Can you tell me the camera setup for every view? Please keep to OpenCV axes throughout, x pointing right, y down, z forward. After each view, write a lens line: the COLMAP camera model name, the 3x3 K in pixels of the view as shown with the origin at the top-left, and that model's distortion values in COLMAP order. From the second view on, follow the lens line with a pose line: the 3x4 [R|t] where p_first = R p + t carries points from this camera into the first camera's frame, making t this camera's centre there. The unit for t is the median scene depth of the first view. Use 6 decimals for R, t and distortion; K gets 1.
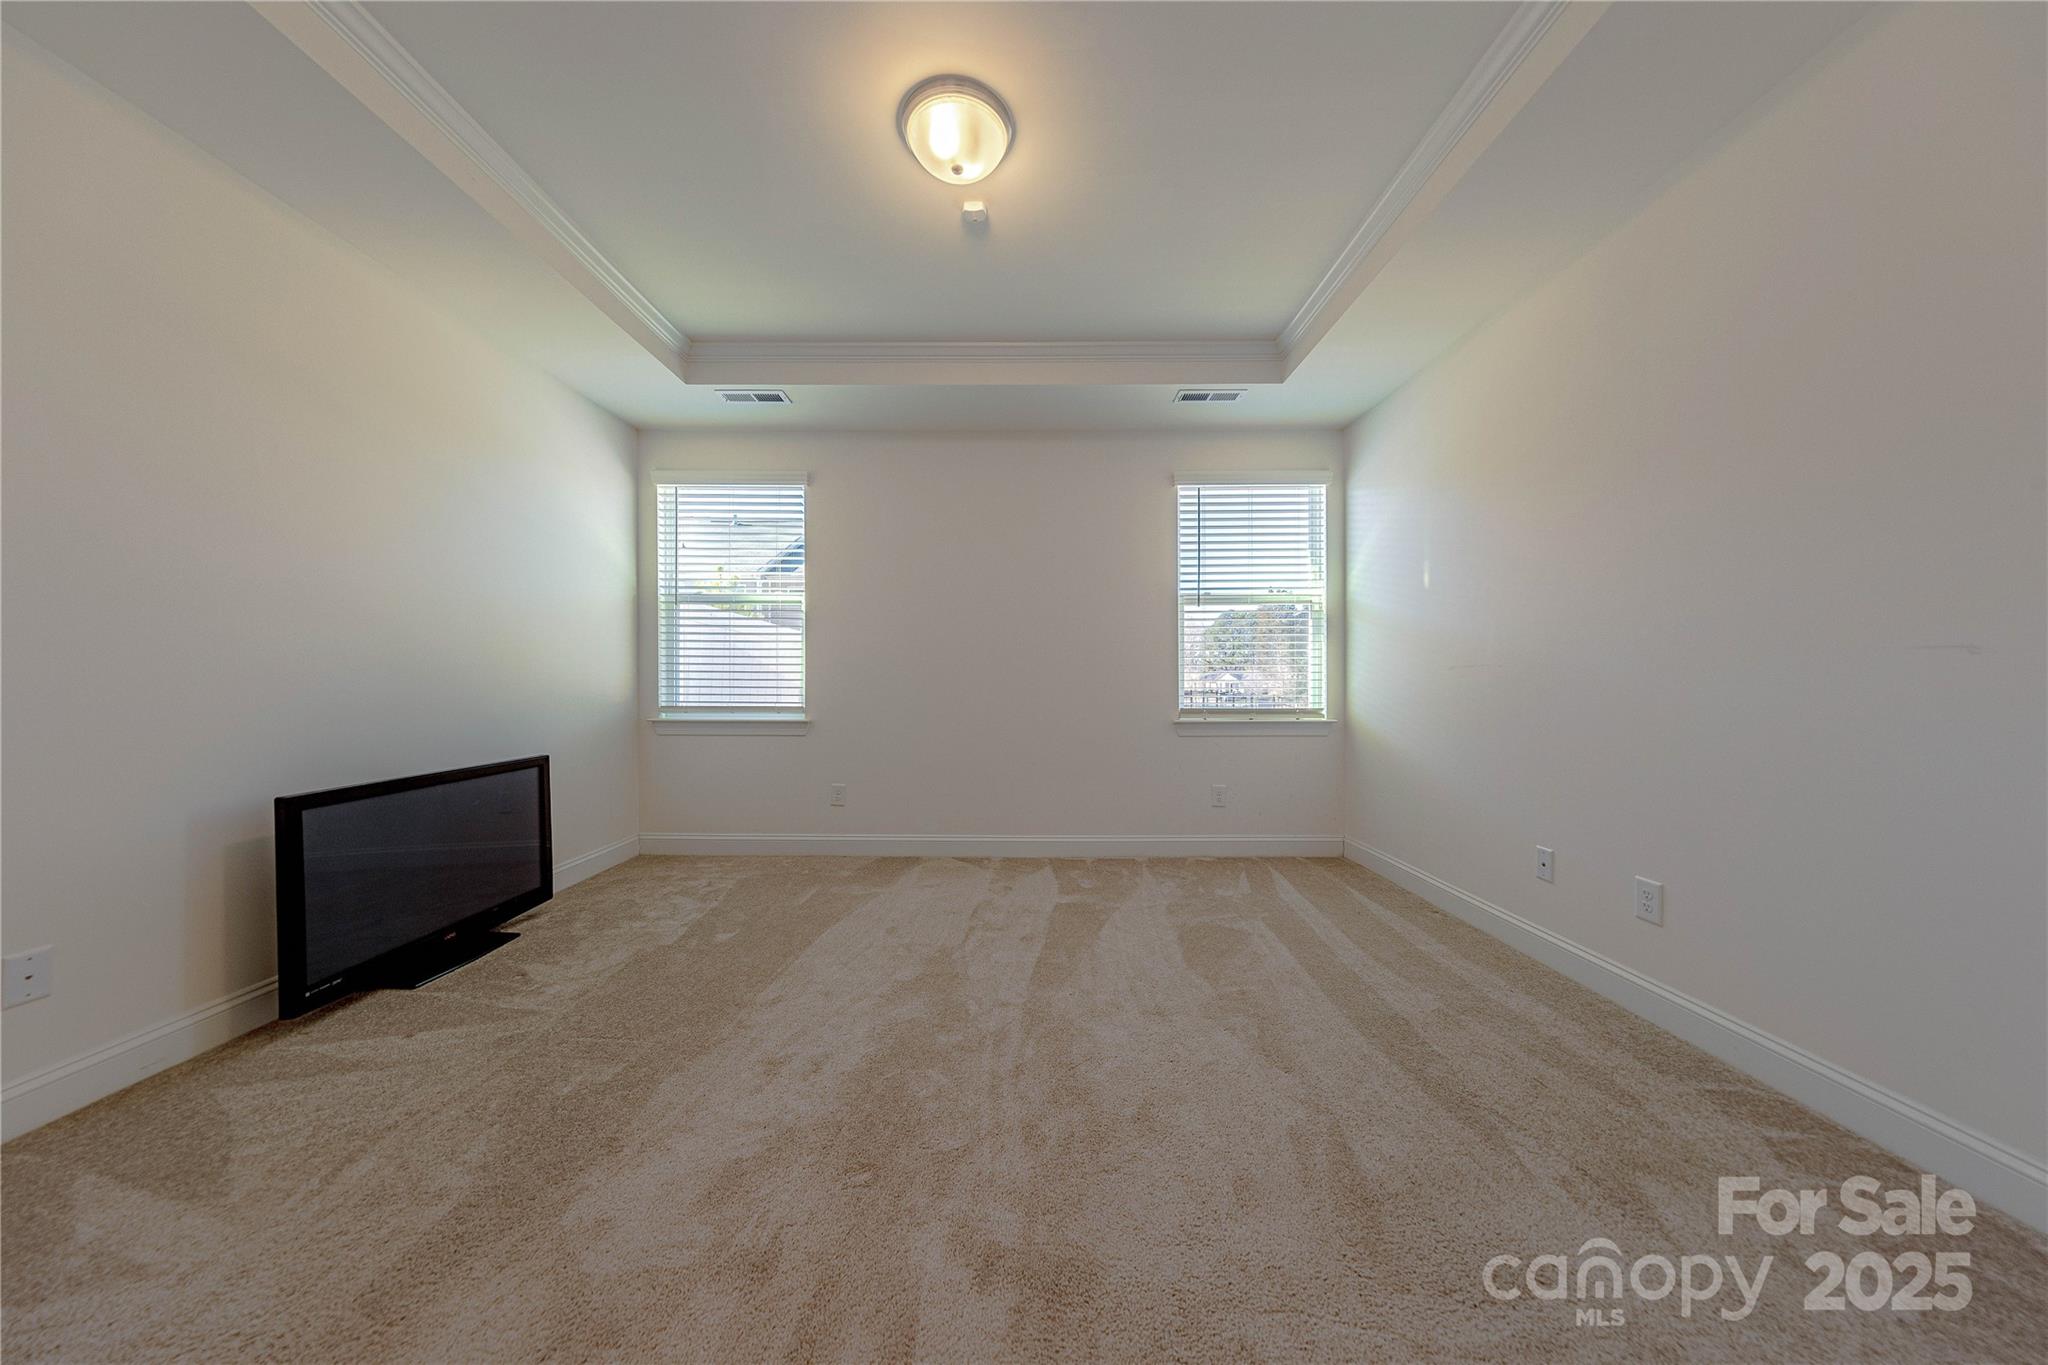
lens RADIAL K [[649.2, 0, 1027.5], [0, 649.2, 685.5], [0, 0, 1]] dist [0.006444, -0.000344]
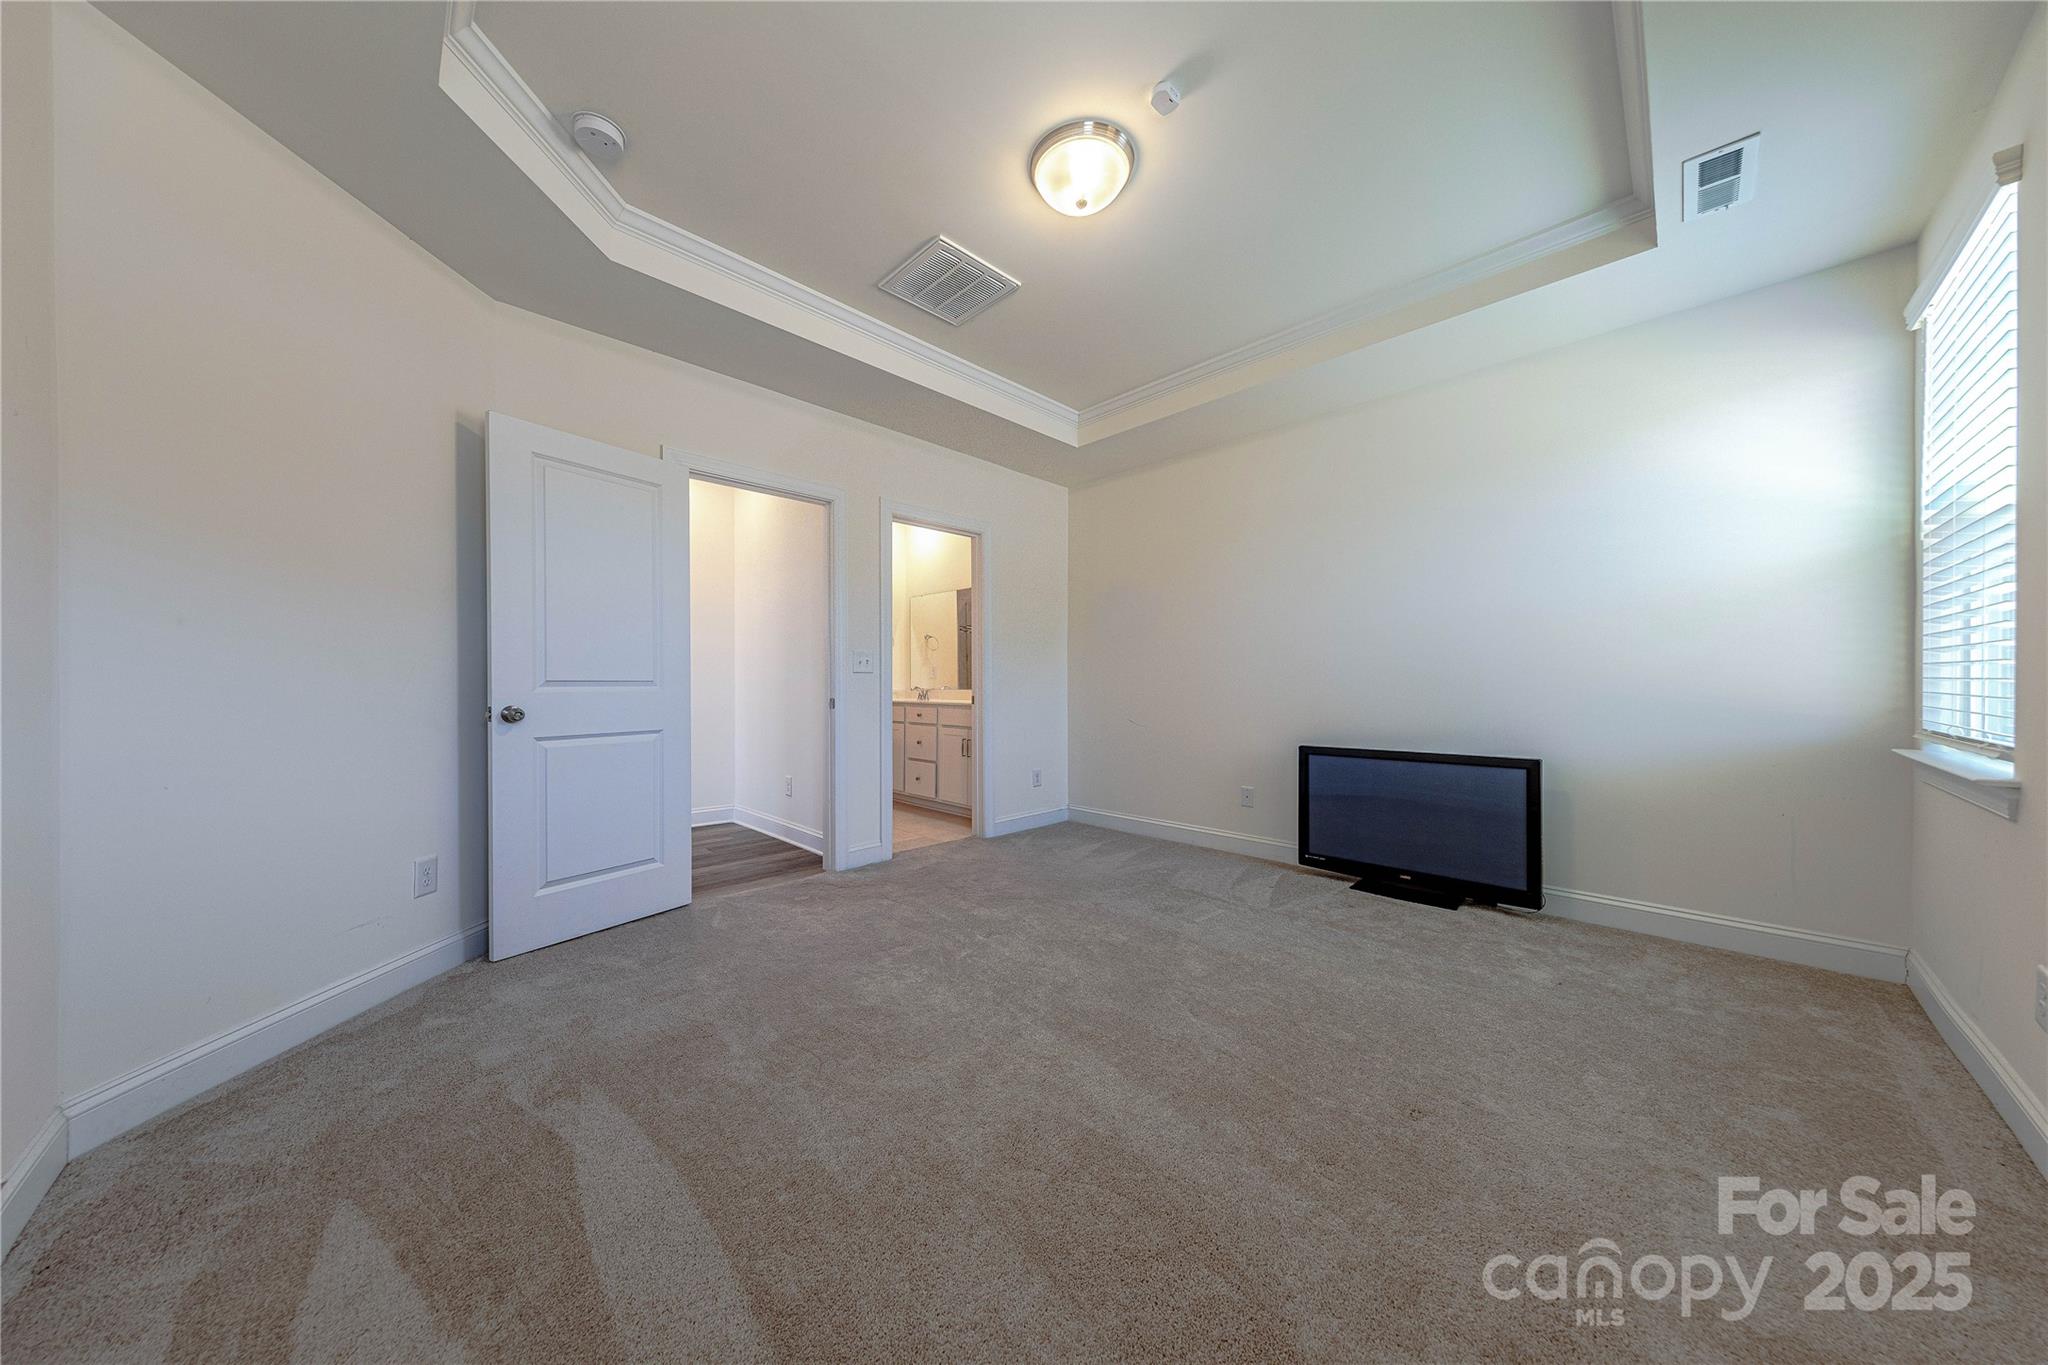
lens RADIAL K [[649.2, 0, 1016.8], [0, 649.2, 683.8], [0, 0, 1]] dist [0.006444, -0.000344]
pose [[-0.705765, -0.000376, -0.708446, 0.493184], [-0.004432, 0.999983, 0.003884, -0.005485], [0.708432, 0.005882, -0.705754, 1.152455]]
